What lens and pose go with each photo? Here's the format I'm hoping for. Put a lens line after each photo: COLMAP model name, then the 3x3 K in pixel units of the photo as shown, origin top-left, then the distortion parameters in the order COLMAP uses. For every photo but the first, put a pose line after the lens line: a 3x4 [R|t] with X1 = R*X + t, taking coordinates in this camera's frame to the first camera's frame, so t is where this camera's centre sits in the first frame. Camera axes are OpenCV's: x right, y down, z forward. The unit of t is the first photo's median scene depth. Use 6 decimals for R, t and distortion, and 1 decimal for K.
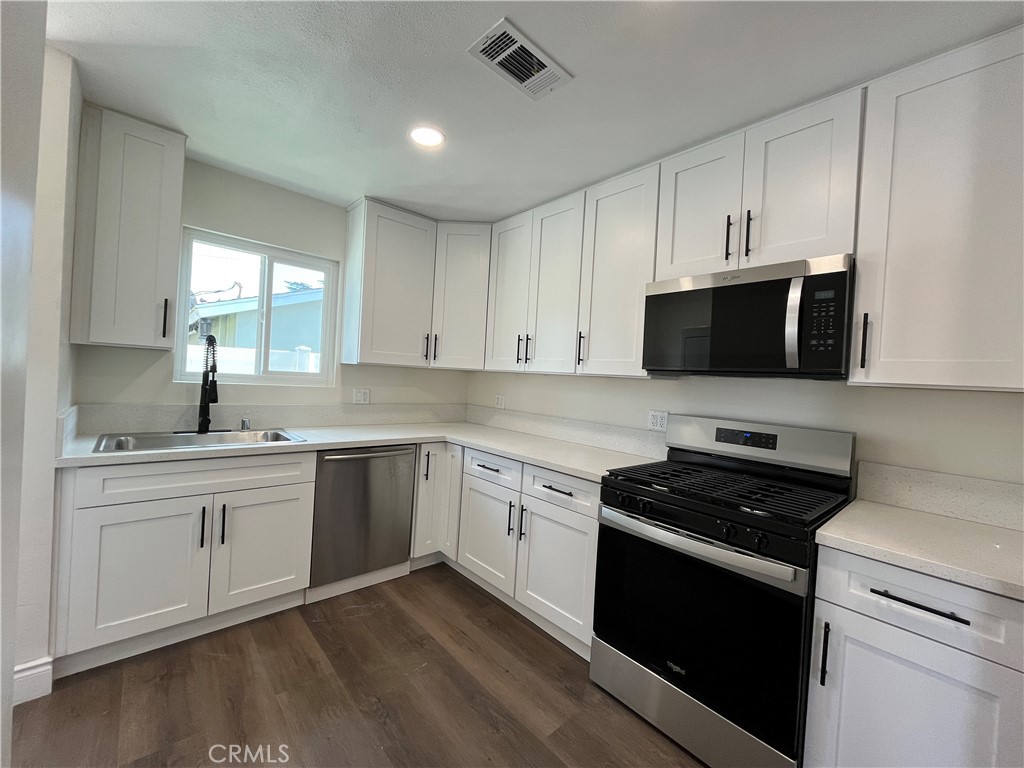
lens RADIAL K [[413.3, 0, 507.1], [0, 413.3, 379.0], [0, 0, 1]] dist [-0.009730, -0.000622]
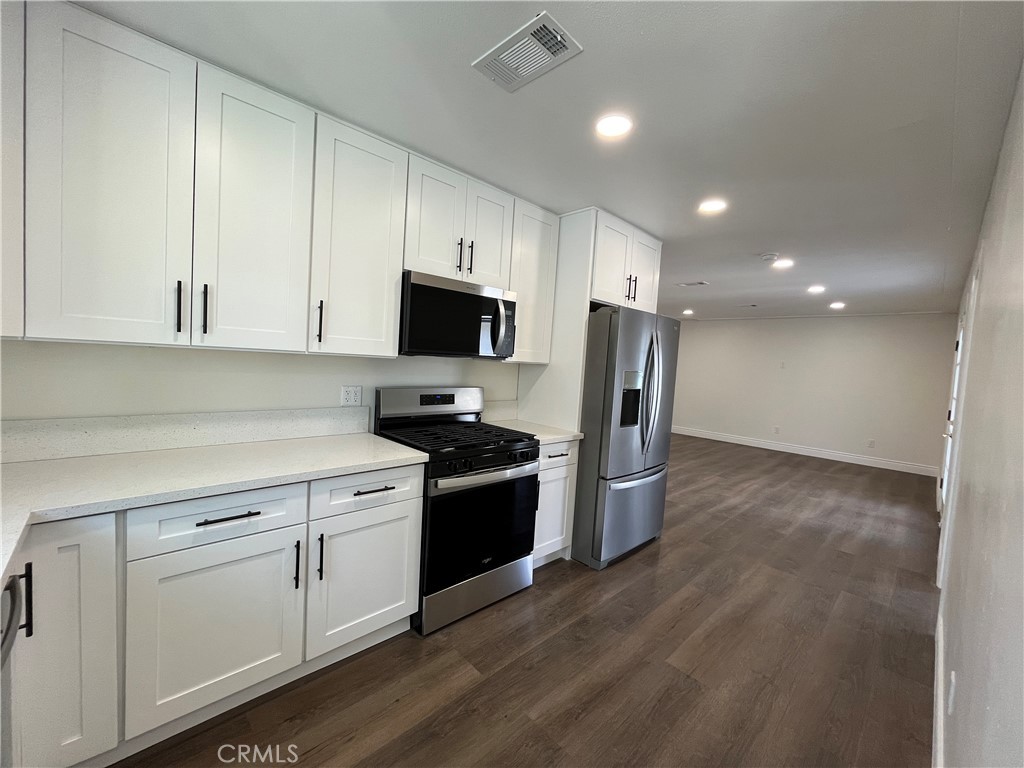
lens RADIAL K [[413.3, 0, 507.8], [0, 413.3, 391.0], [0, 0, 1]] dist [-0.009730, -0.000622]
pose [[-0.044351, -0.124282, 0.991255, -0.746550], [-0.044537, 0.991491, 0.122319, -0.062394], [-0.998023, -0.038723, -0.049509, 0.776415]]
